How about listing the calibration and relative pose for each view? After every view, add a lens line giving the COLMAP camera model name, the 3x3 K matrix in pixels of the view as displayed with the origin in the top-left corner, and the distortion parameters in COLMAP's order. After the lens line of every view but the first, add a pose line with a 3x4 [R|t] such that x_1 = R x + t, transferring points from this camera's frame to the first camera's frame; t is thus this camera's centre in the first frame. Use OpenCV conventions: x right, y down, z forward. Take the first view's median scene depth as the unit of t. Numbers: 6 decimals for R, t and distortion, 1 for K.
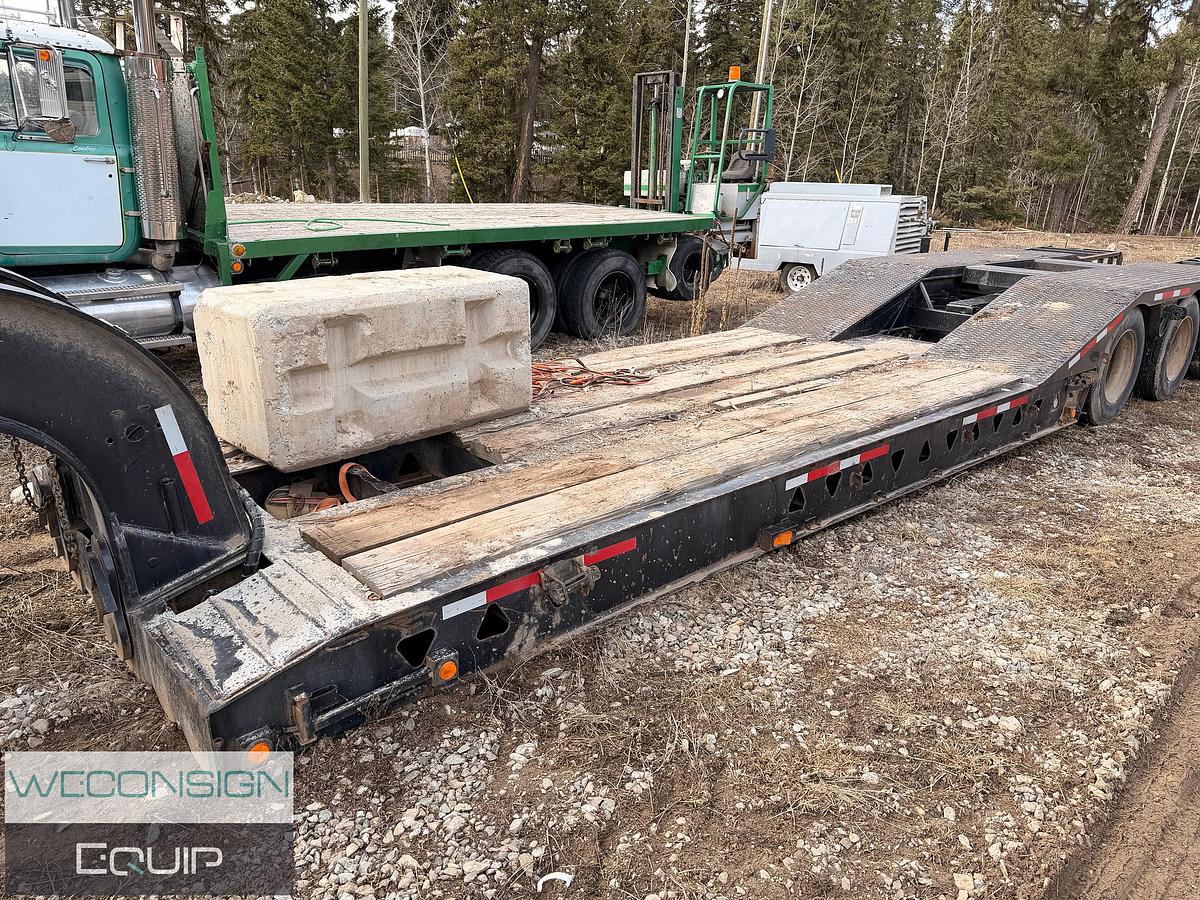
lens RADIAL K [[849.4, 0, 597.2], [0, 849.4, 457.9], [0, 0, 1]] dist [0.042875, -0.045480]
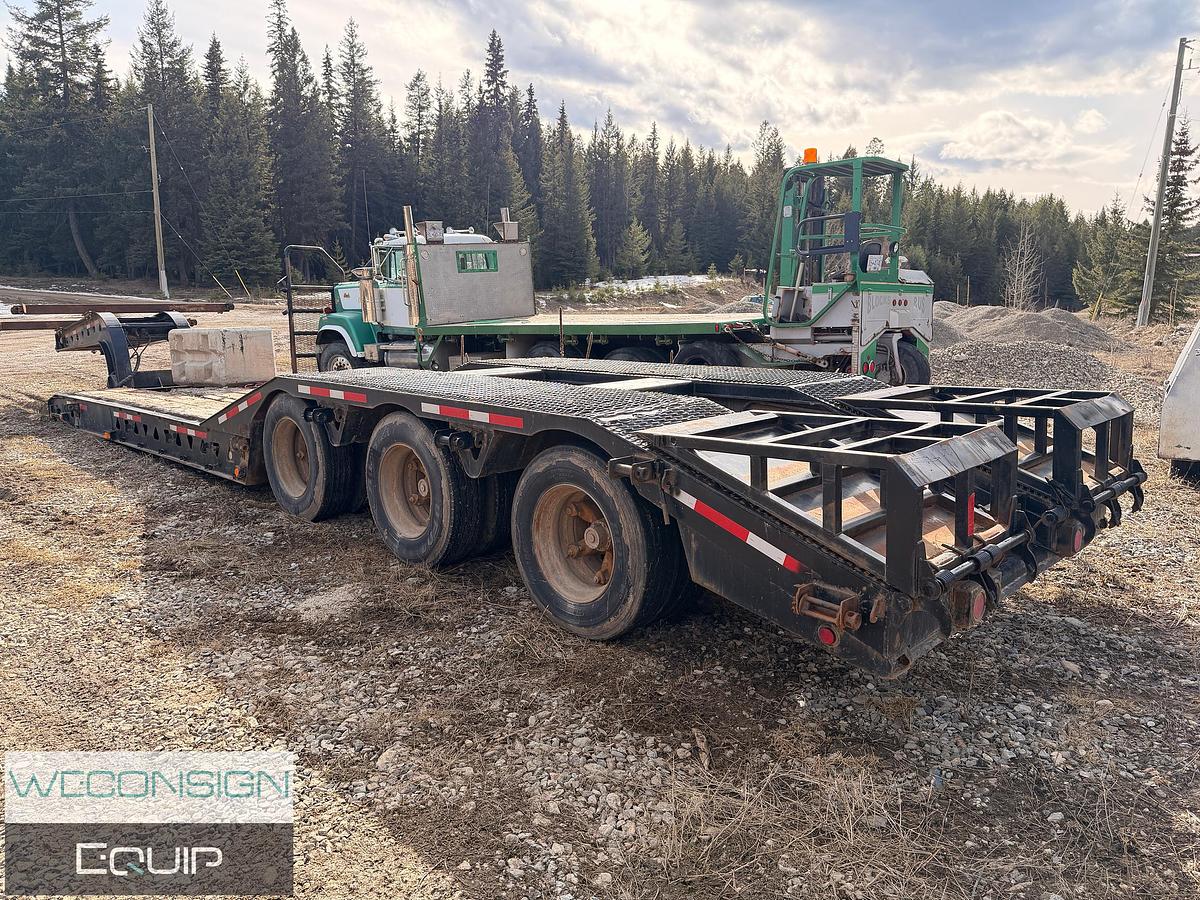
lens RADIAL K [[849.4, 0, 605.4], [0, 849.4, 450.0], [0, 0, 1]] dist [0.042875, -0.045480]
pose [[0.055659, 0.143307, -0.988112, 2.254998], [-0.306134, 0.944430, 0.119728, -0.481811], [0.950360, 0.295831, 0.096437, 1.801896]]
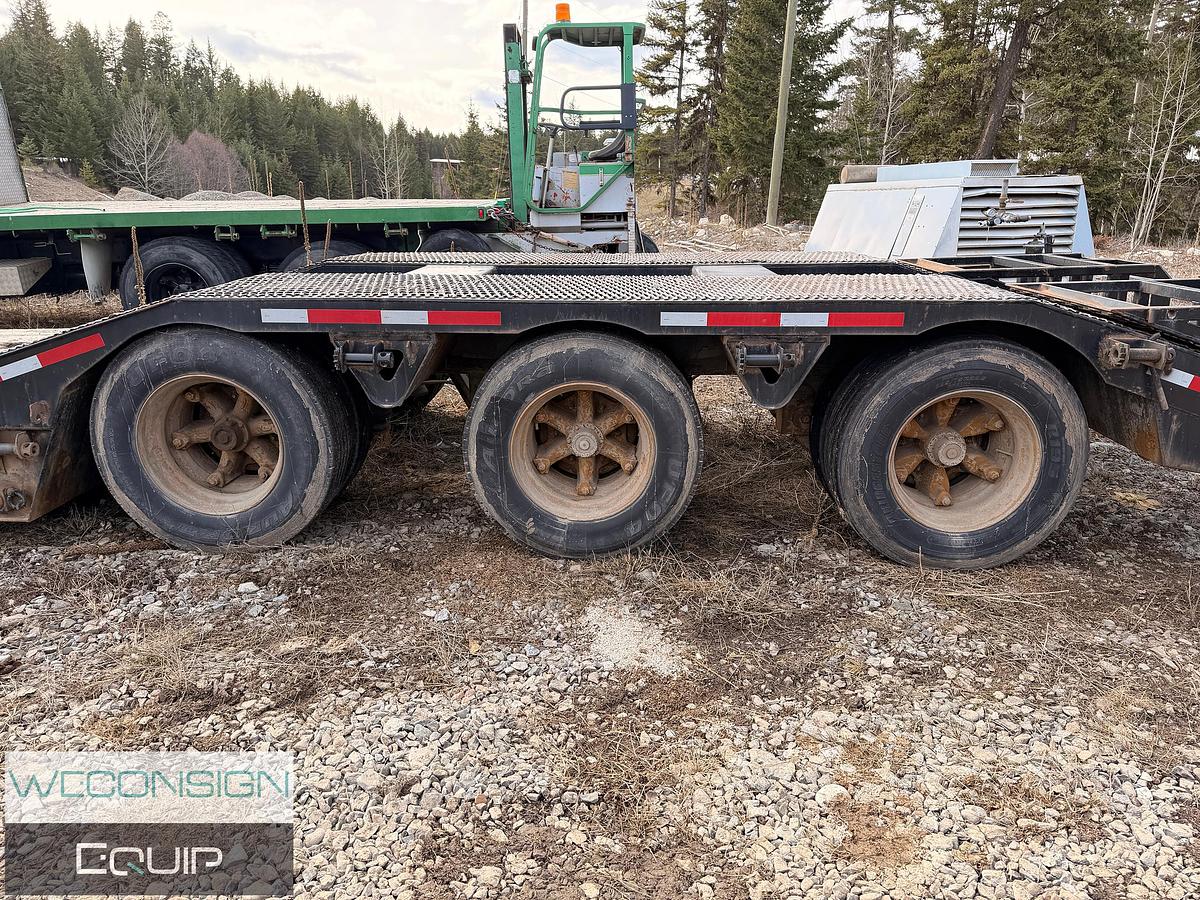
lens RADIAL K [[849.4, 0, 610.7], [0, 849.4, 456.6], [0, 0, 1]] dist [0.042875, -0.045480]
pose [[0.728946, 0.169436, -0.663271, 1.648235], [-0.196203, 0.979949, 0.034702, -0.243001], [0.655852, 0.104840, 0.747574, 1.145351]]
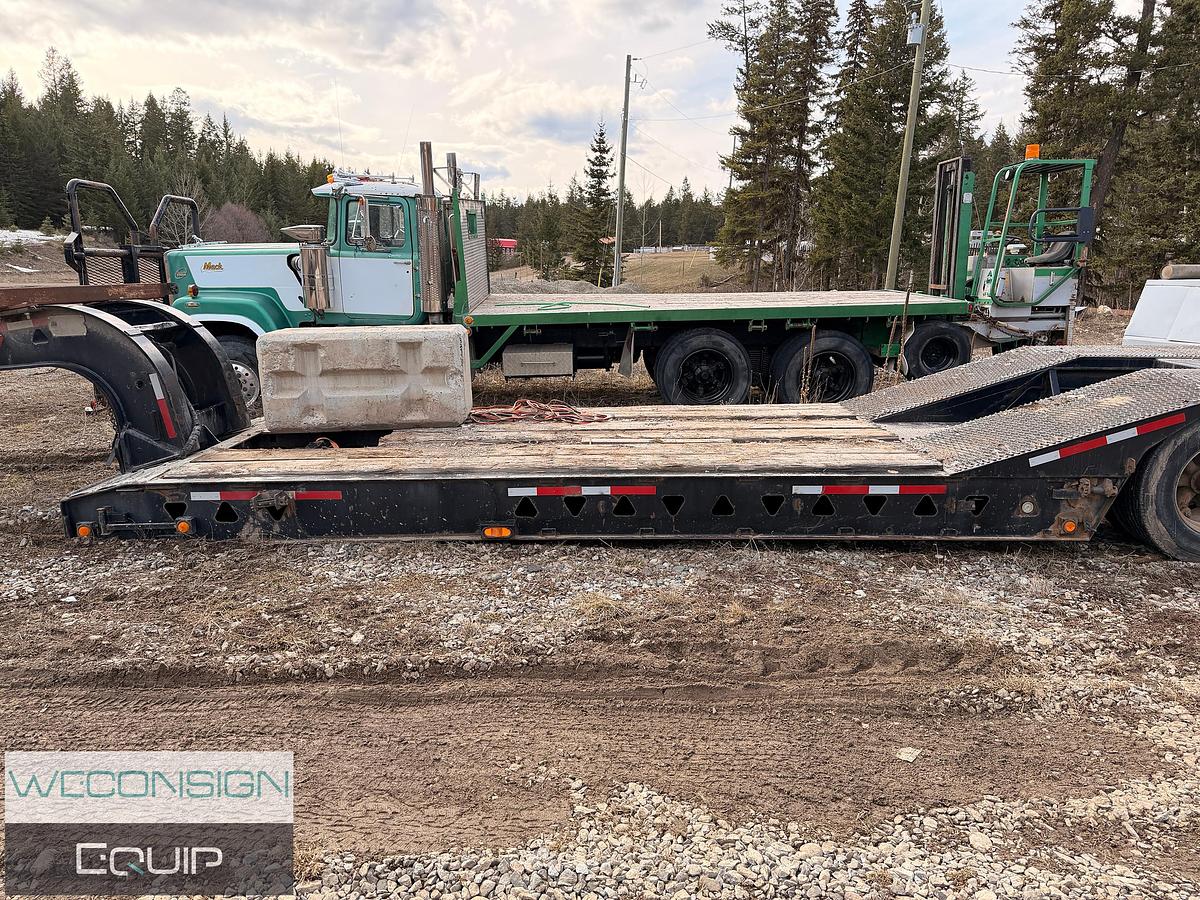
lens RADIAL K [[849.4, 0, 592.4], [0, 849.4, 454.5], [0, 0, 1]] dist [0.042875, -0.045480]
pose [[0.744908, 0.119507, -0.656376, 1.002726], [-0.194556, 0.979976, -0.042372, 0.006107], [0.638169, 0.159265, 0.753243, 0.110170]]
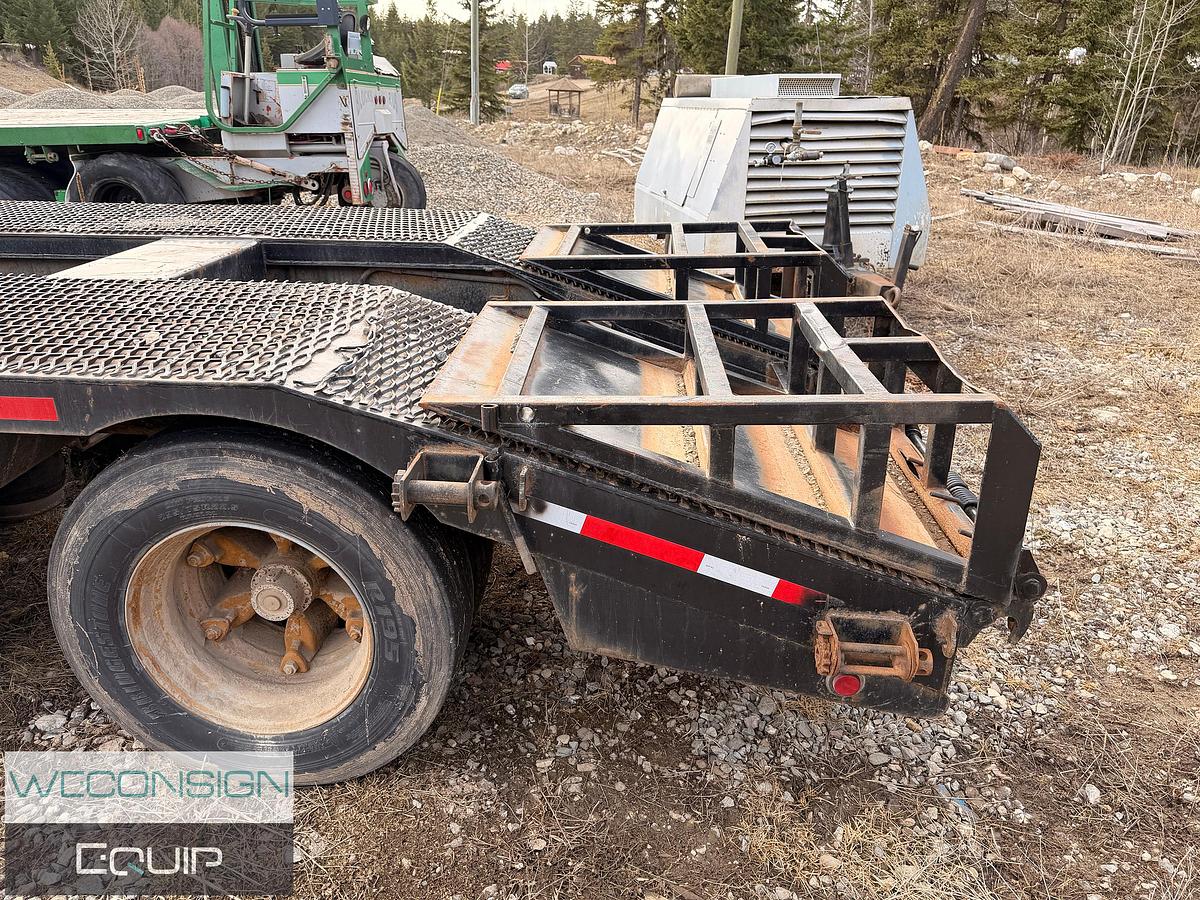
lens RADIAL K [[849.4, 0, 608.2], [0, 849.4, 445.5], [0, 0, 1]] dist [0.042875, -0.045480]
pose [[0.717008, 0.248713, -0.651184, 1.776958], [-0.215601, 0.967500, 0.132132, -0.460526], [0.662884, 0.045656, 0.747329, 1.675510]]
